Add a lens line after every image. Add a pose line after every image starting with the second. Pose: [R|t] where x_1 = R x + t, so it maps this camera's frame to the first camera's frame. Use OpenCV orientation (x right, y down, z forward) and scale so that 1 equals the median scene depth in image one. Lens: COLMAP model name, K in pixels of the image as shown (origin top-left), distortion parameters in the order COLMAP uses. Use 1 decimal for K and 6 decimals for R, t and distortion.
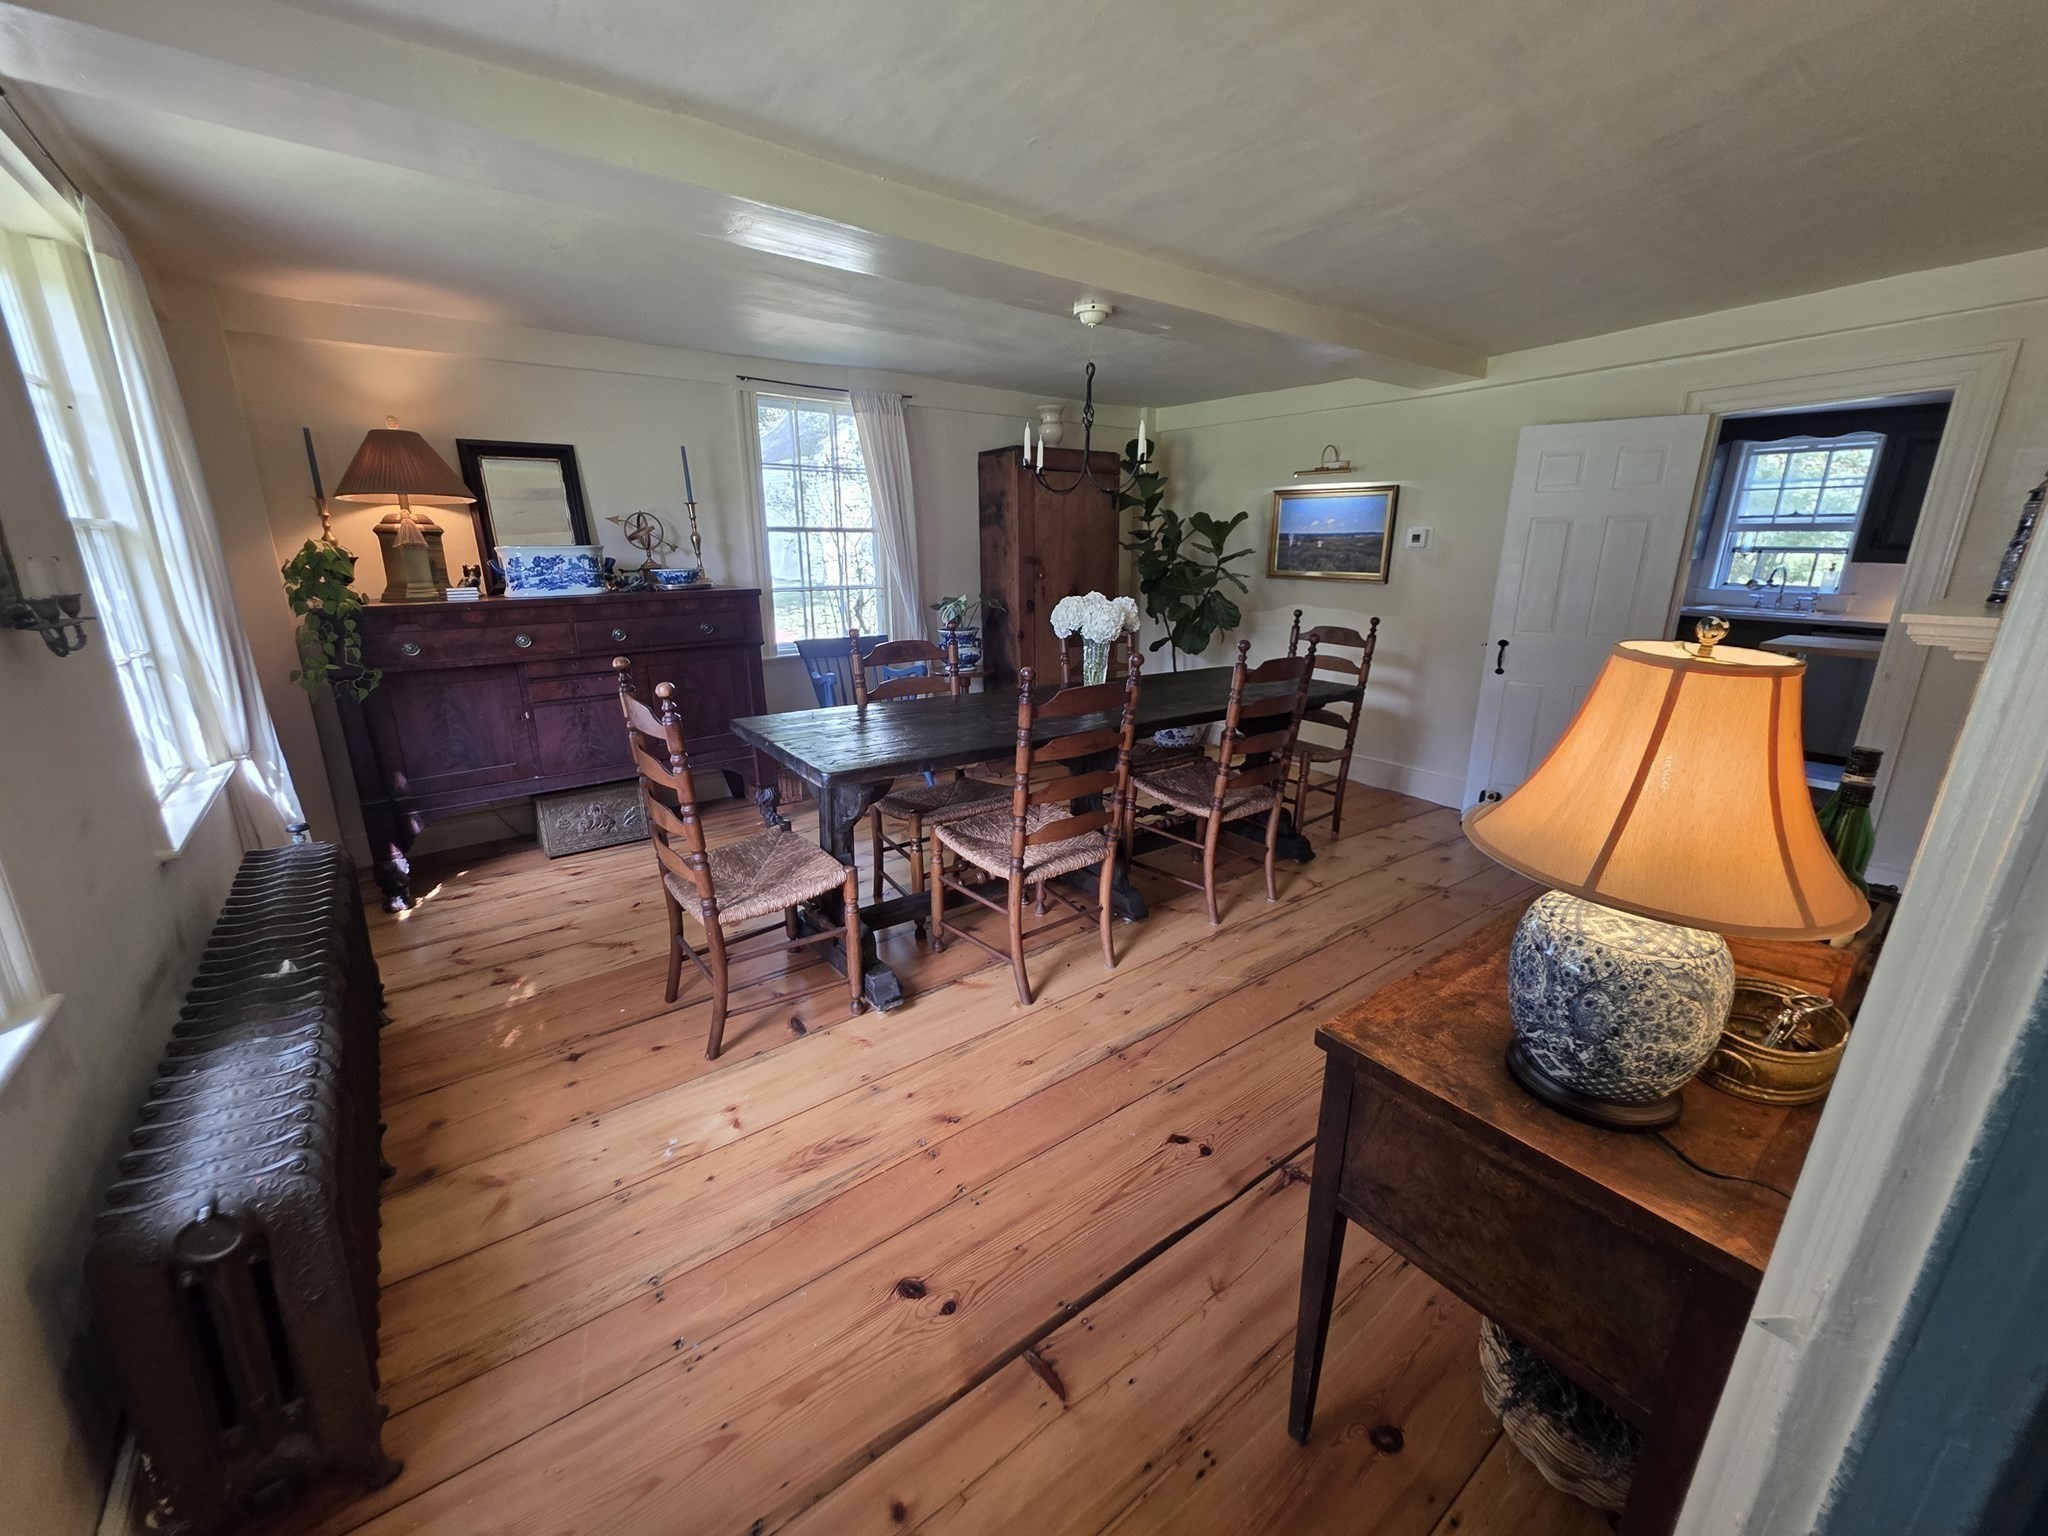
lens RADIAL K [[815.7, 0, 1023.4], [0, 815.7, 774.6], [0, 0, 1]] dist [0.004250, -0.000484]
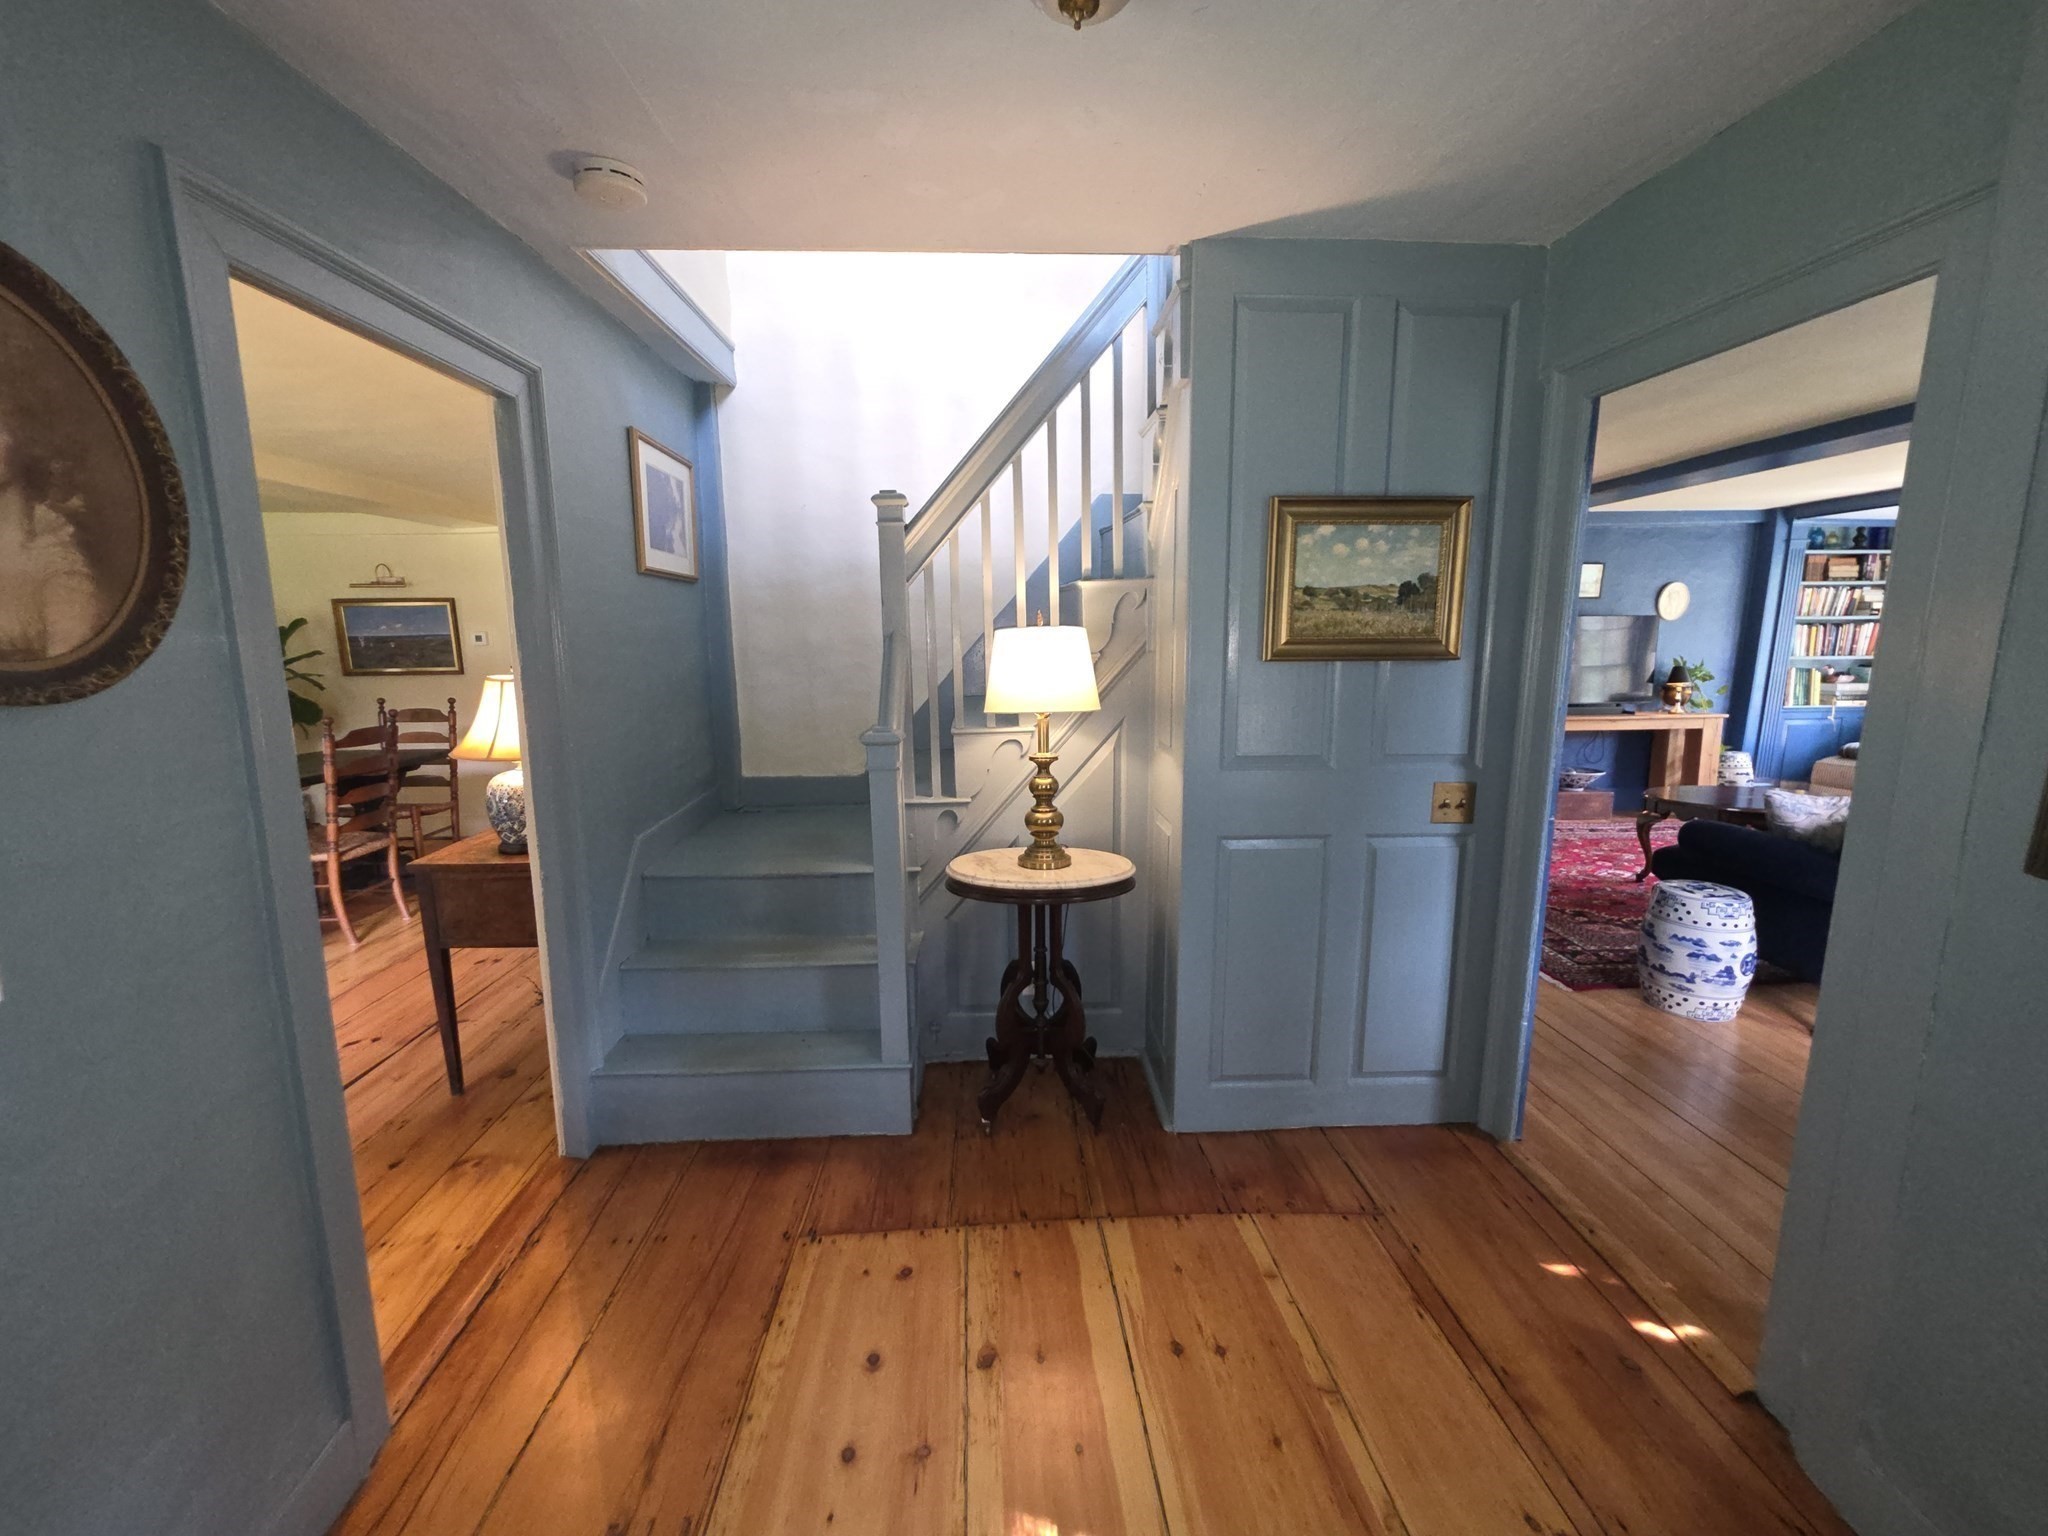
lens RADIAL K [[815.7, 0, 1018.5], [0, 815.7, 767.2], [0, 0, 1]] dist [0.004250, -0.000484]
pose [[0.571937, -0.148207, 0.806798, -0.143719], [0.245728, 0.969331, 0.003868, 0.156893], [-0.782628, 0.196041, 0.590815, -0.545491]]
